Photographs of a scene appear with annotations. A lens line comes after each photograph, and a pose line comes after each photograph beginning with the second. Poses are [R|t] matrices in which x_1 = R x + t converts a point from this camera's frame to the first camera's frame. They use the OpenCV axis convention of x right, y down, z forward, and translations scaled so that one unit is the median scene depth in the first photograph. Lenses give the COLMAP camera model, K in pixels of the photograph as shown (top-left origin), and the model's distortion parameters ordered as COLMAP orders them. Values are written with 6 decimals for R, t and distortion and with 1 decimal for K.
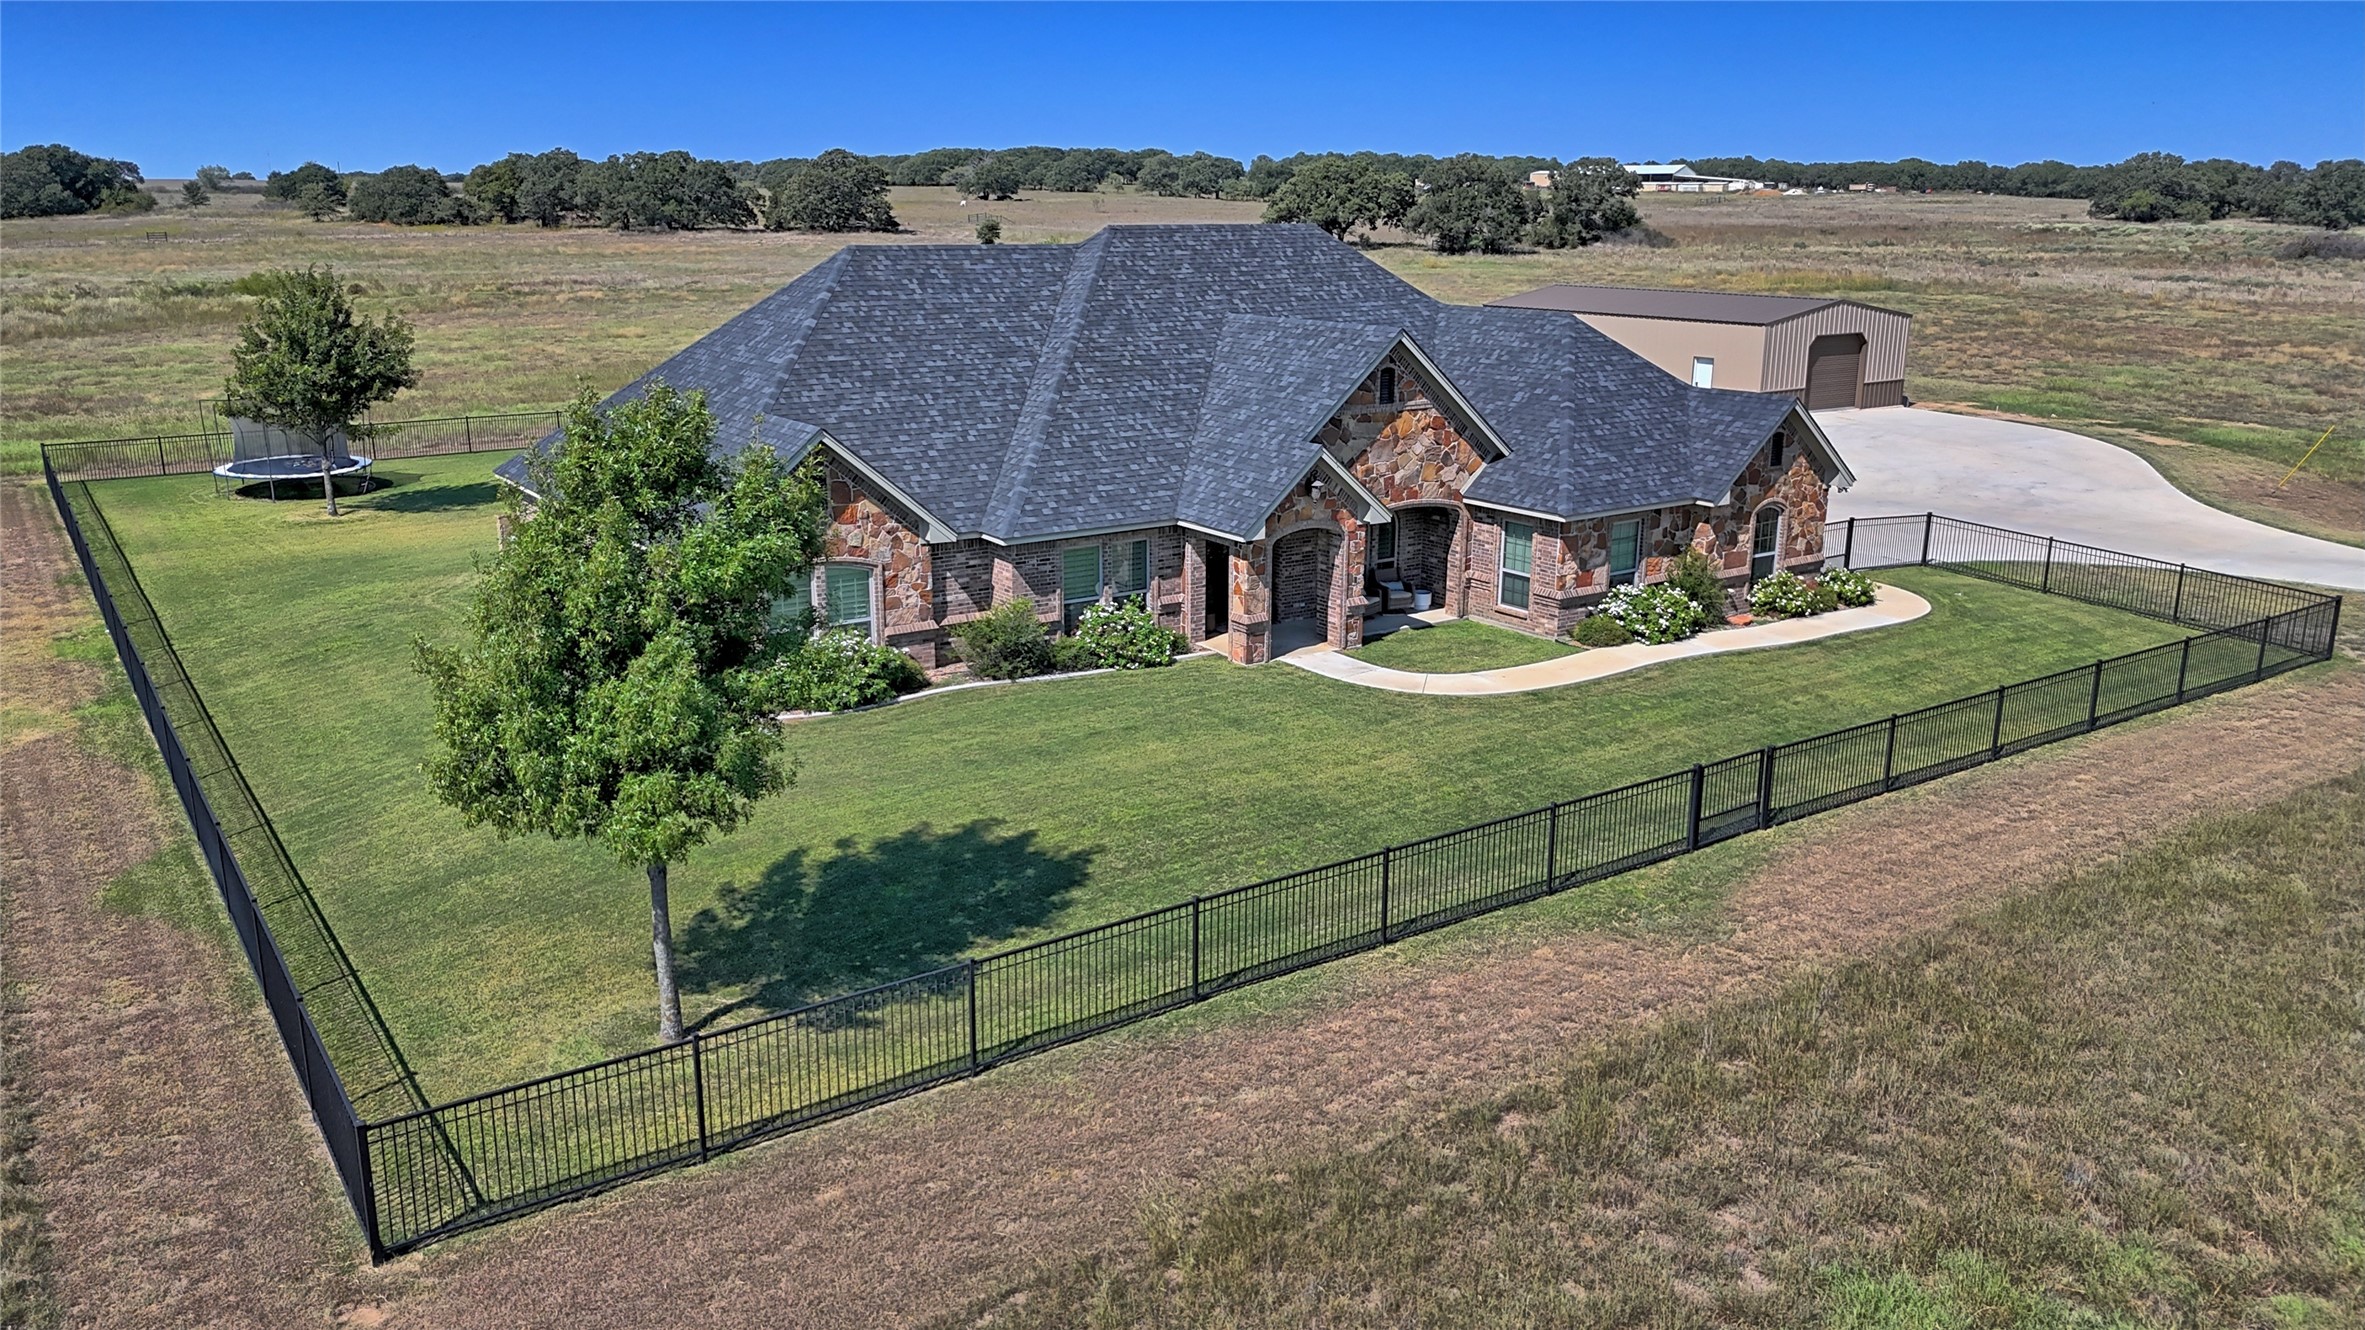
lens RADIAL K [[1764.6, 0, 1177.6], [0, 1764.6, 670.5], [0, 0, 1]] dist [0.046947, -0.036545]
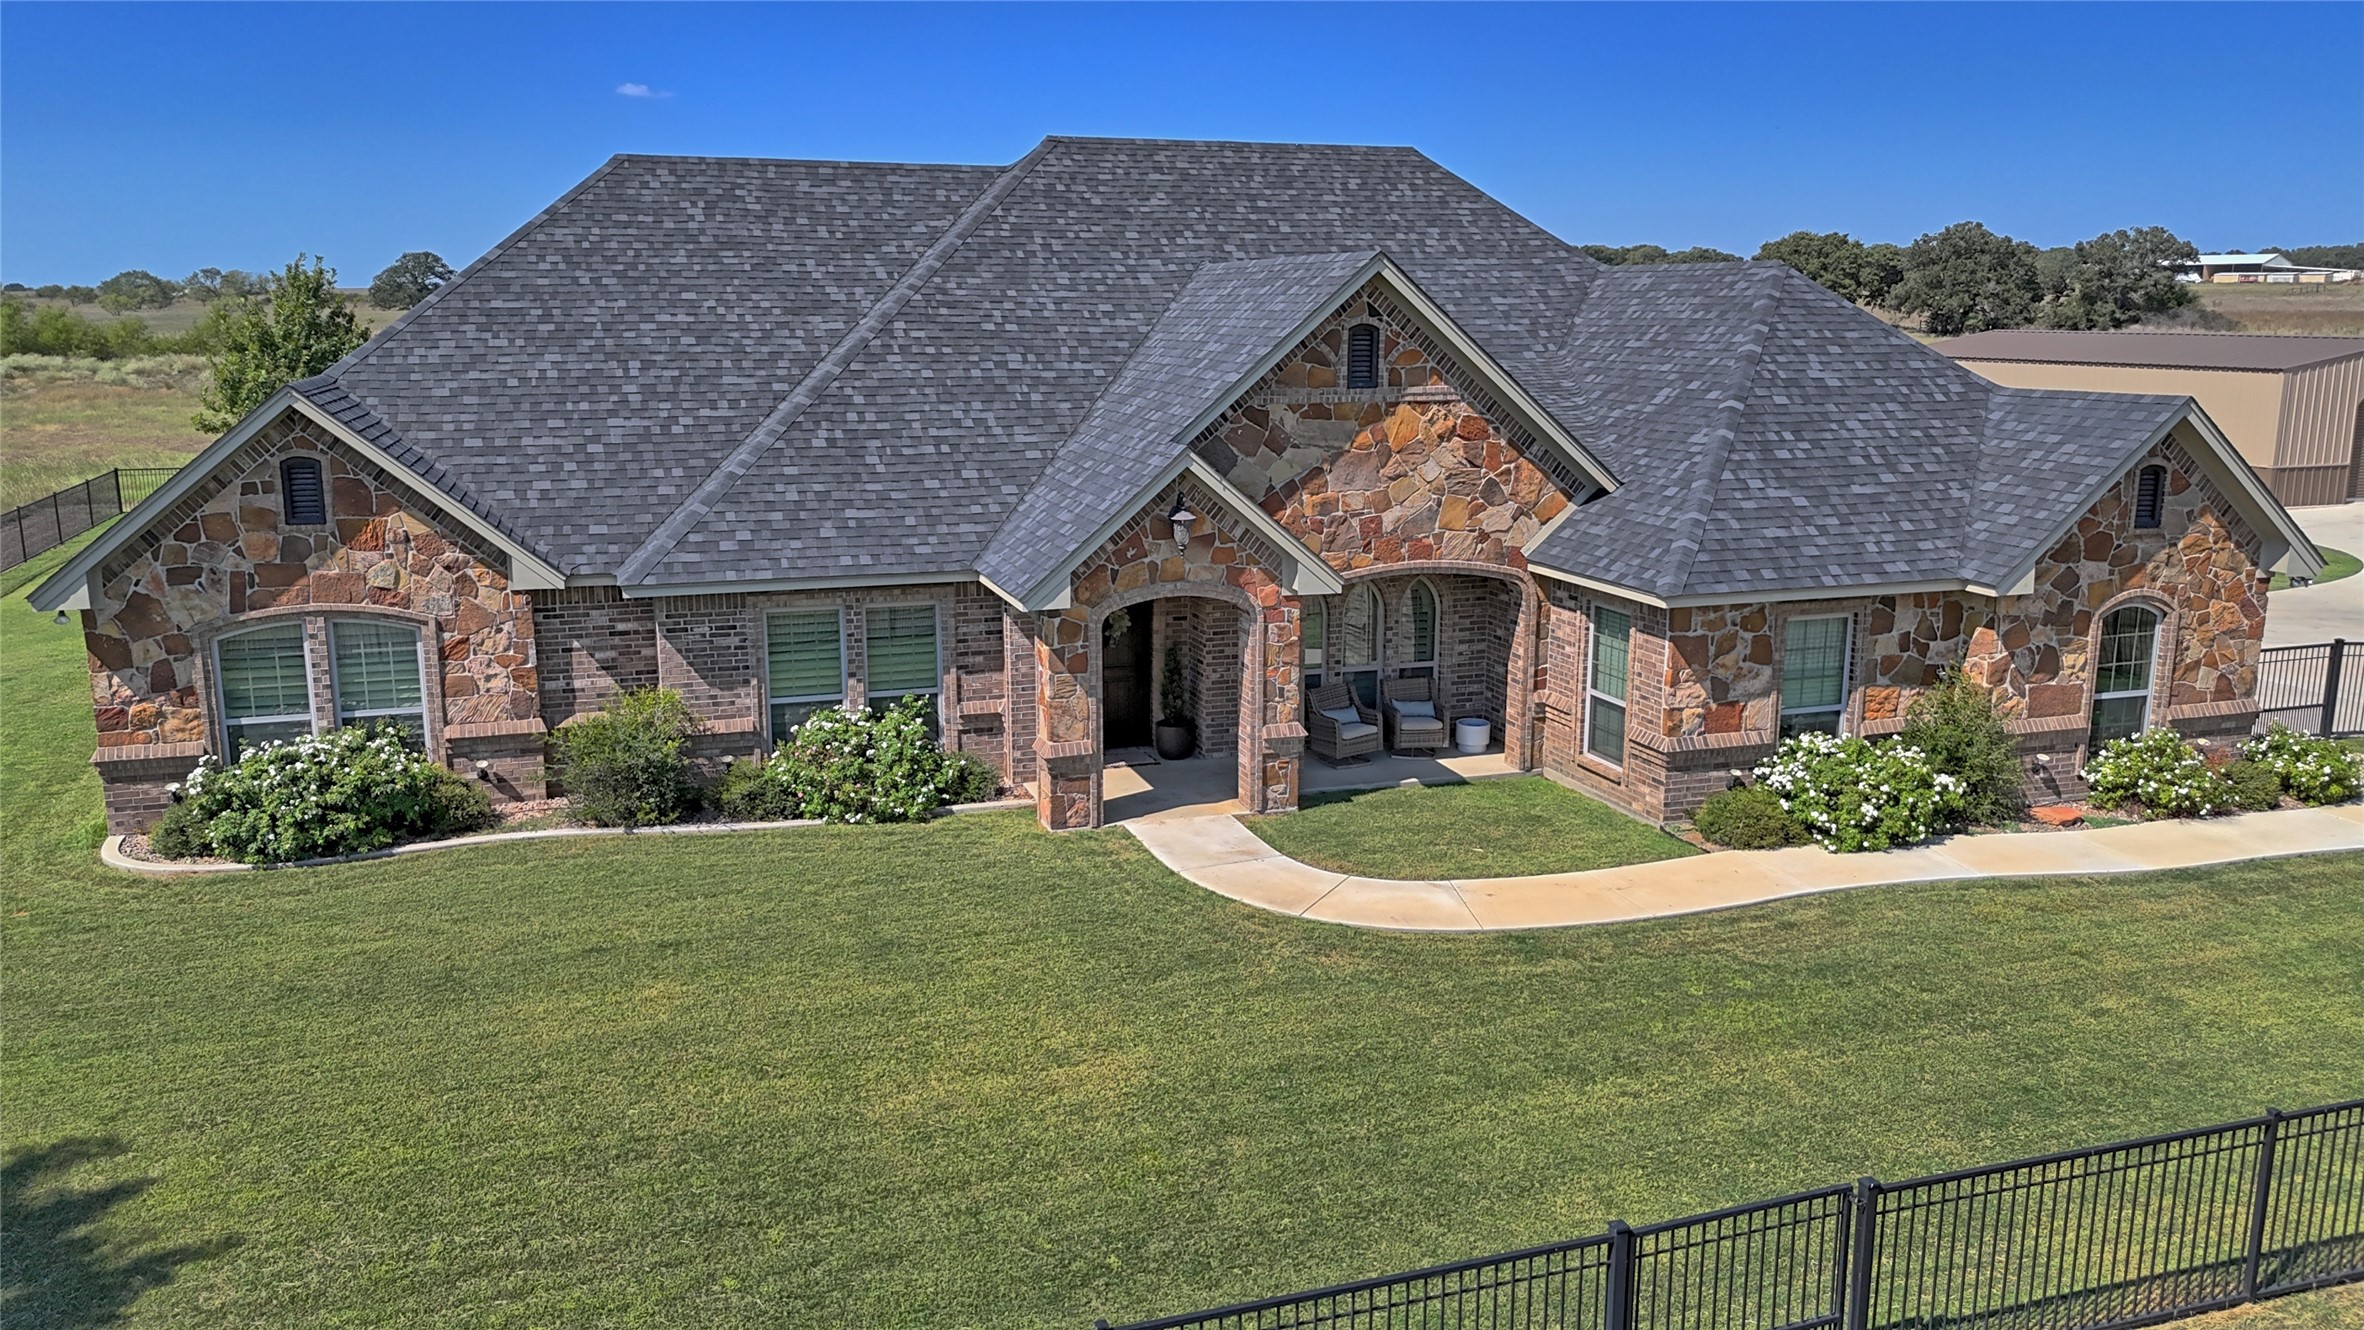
lens RADIAL K [[1763.8, 0, 1185.9], [0, 1763.8, 652.5], [0, 0, 1]] dist [0.046947, -0.036545]
pose [[0.962055, 0.052288, -0.267798, 0.218717], [-0.070227, 0.995852, -0.057845, -0.029093], [0.263662, 0.074457, 0.961737, 0.441117]]
